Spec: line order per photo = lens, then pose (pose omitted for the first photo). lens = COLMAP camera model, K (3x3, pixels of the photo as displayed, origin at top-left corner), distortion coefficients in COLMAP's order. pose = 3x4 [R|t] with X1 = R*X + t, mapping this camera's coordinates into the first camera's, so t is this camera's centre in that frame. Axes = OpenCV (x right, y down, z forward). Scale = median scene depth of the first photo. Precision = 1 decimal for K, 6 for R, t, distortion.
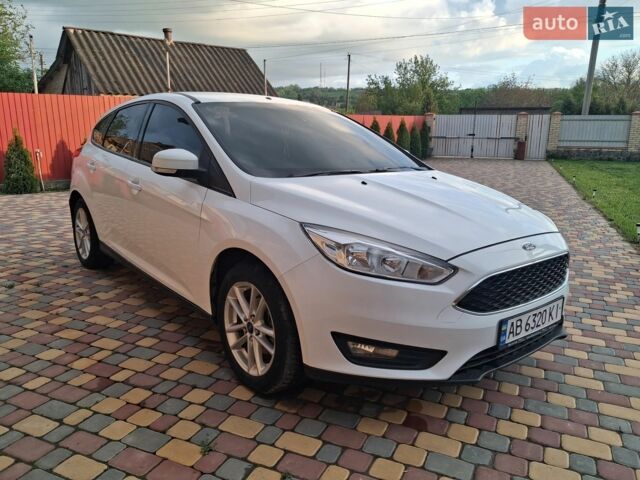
lens RADIAL K [[502.9, 0, 315.2], [0, 502.9, 241.8], [0, 0, 1]] dist [0.012713, -0.005069]
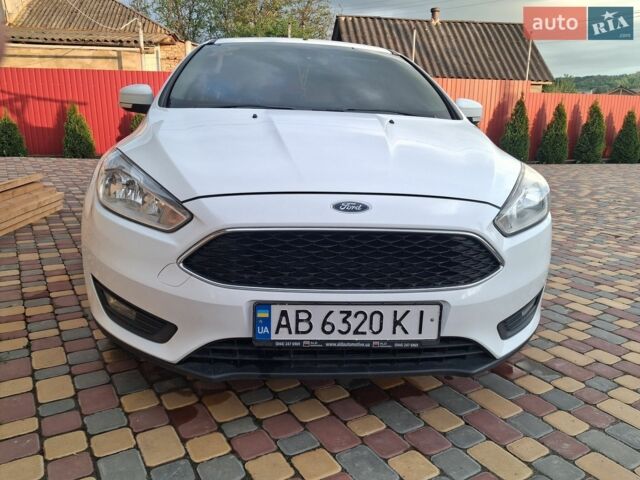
lens RADIAL K [[502.9, 0, 319.1], [0, 502.9, 241.3], [0, 0, 1]] dist [0.012713, -0.005069]
pose [[0.832438, 0.142993, -0.535350, 0.522020], [-0.135740, 0.989316, 0.053181, 0.018650], [0.537234, 0.028399, 0.842955, 0.315630]]
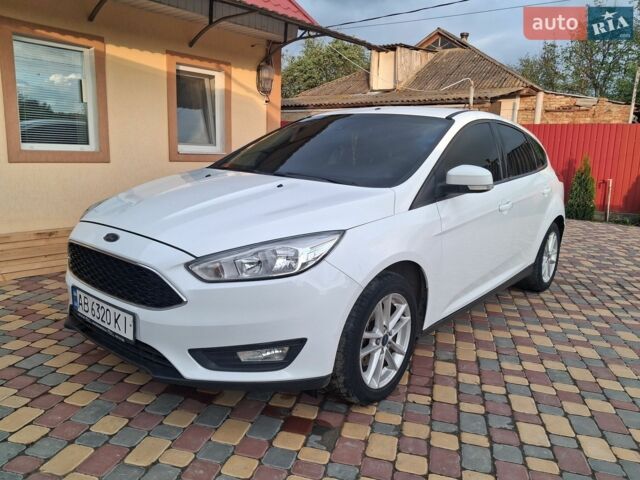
lens RADIAL K [[502.9, 0, 314.0], [0, 502.9, 237.6], [0, 0, 1]] dist [0.012713, -0.005069]
pose [[0.181613, 0.172278, -0.968162, 1.030329], [-0.254056, 0.959330, 0.123050, -0.150598], [0.949985, 0.223620, 0.217995, 0.822836]]
